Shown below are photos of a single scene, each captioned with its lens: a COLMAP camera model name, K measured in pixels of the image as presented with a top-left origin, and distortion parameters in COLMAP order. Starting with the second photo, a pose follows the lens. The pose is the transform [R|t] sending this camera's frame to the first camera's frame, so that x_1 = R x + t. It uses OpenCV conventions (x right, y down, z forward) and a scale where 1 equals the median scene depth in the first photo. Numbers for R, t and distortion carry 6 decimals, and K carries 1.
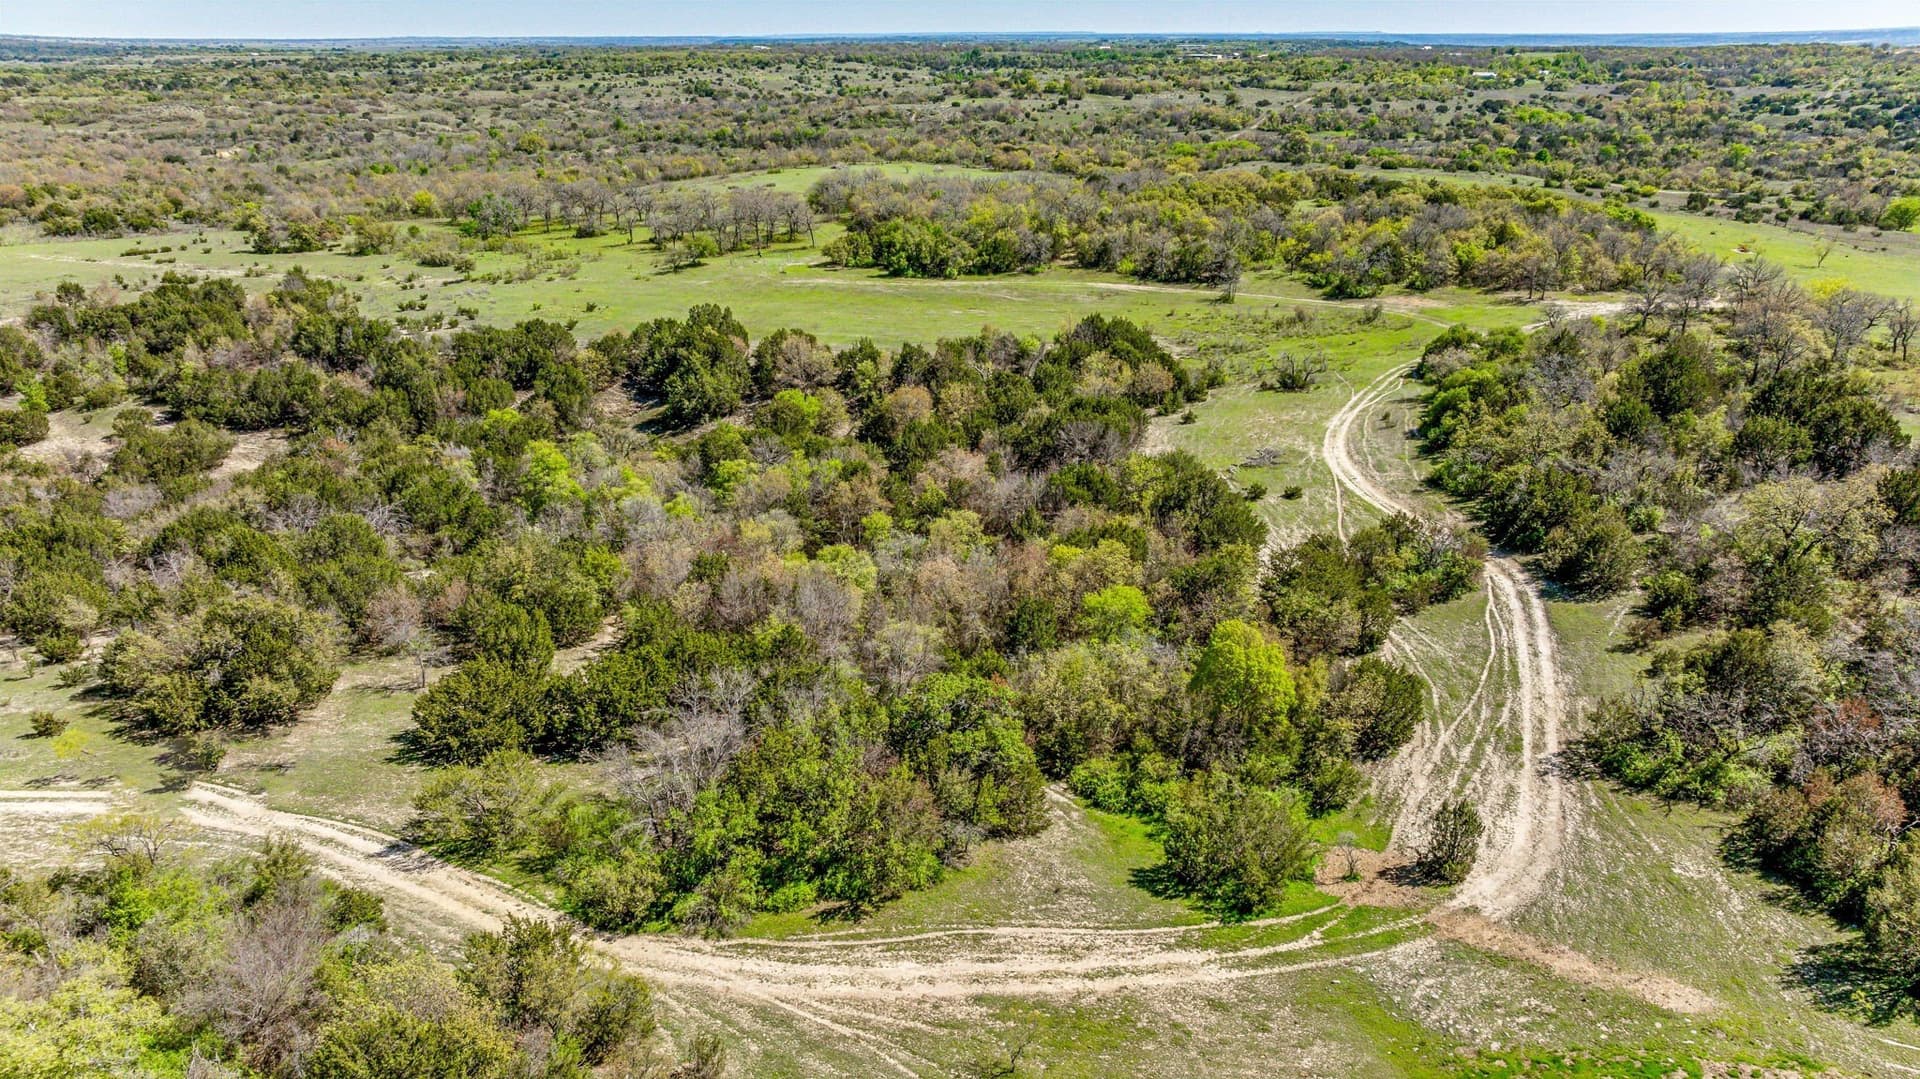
lens RADIAL K [[1383.7, 0, 960.0], [0, 1383.7, 539.5], [0, 0, 1]] dist [-0.043009, 0.057332]
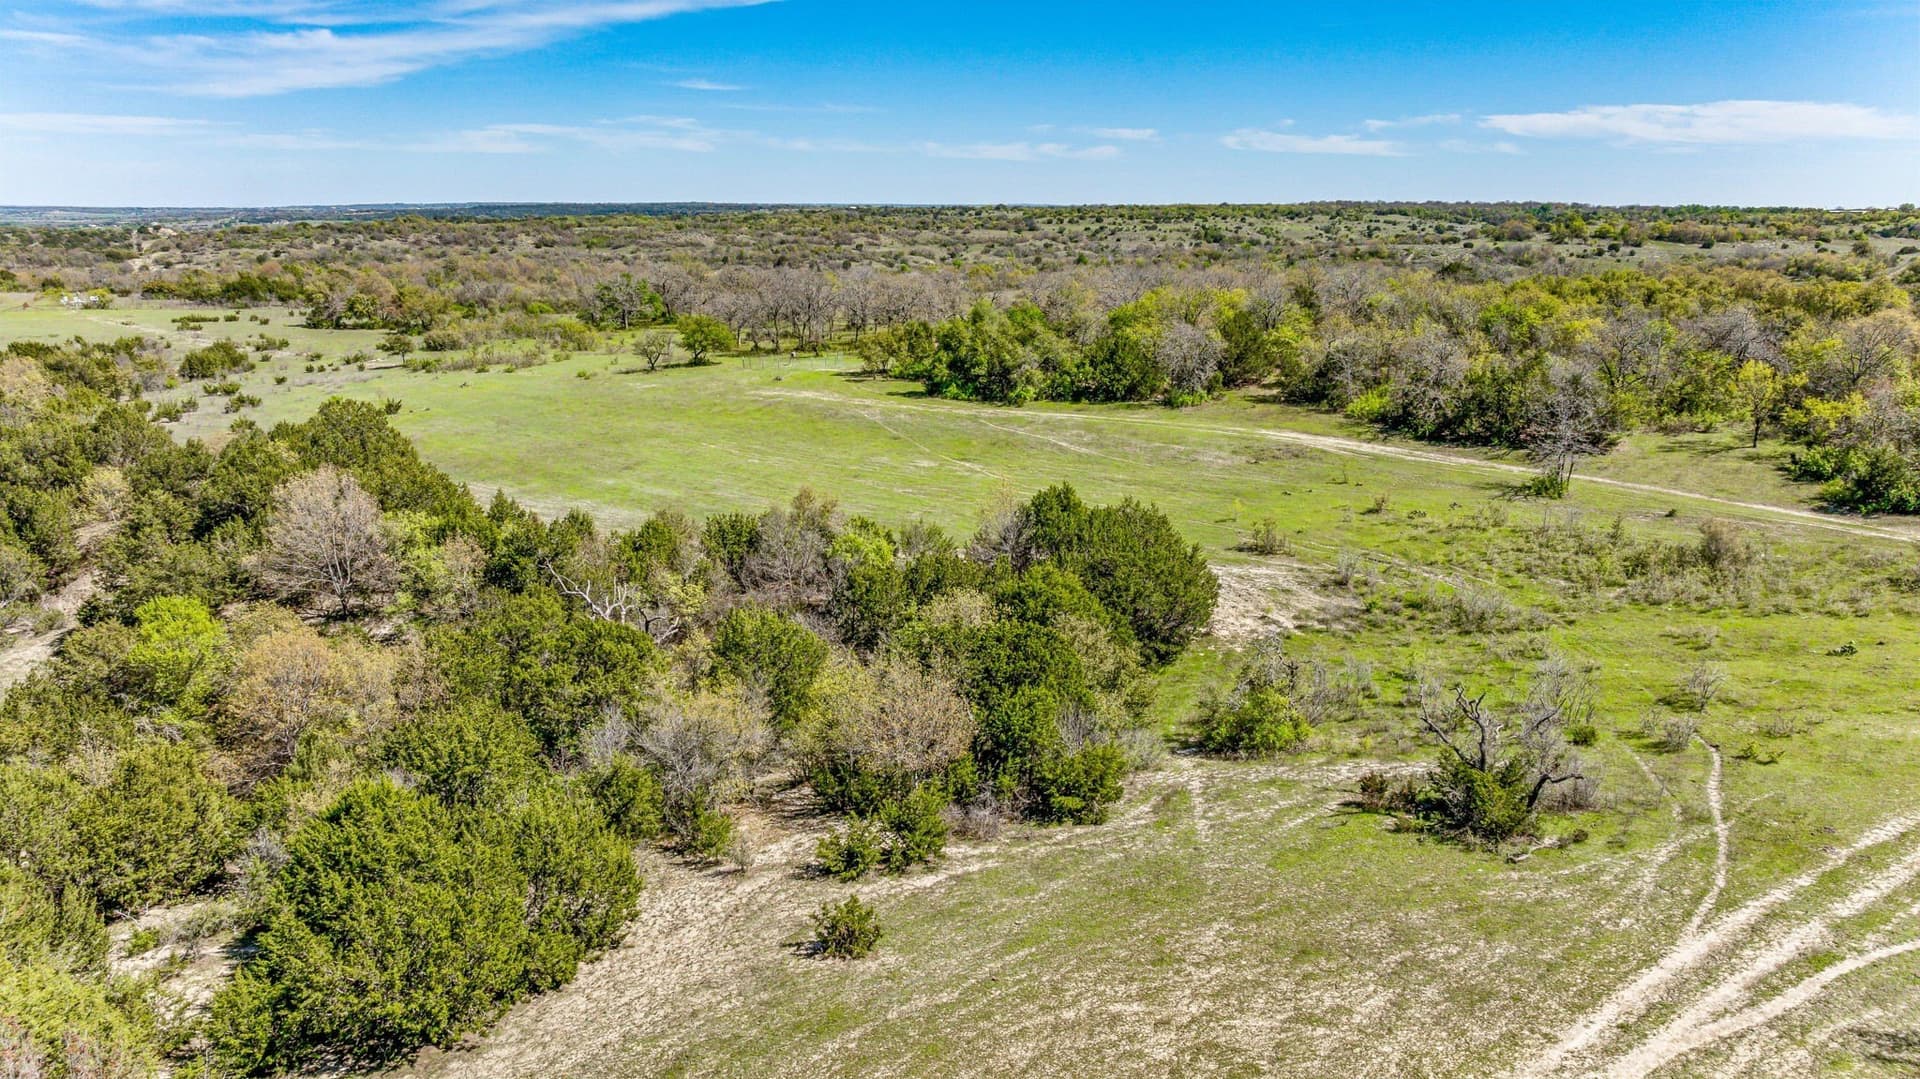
lens RADIAL K [[1358.6, 0, 960.0], [0, 1358.6, 539.5], [0, 0, 1]] dist [-0.011401, -0.008280]
pose [[0.914757, 0.103635, -0.390486, 0.059115], [-0.147103, 0.985631, -0.083017, -0.030432], [0.376271, 0.133382, 0.916858, 0.172677]]
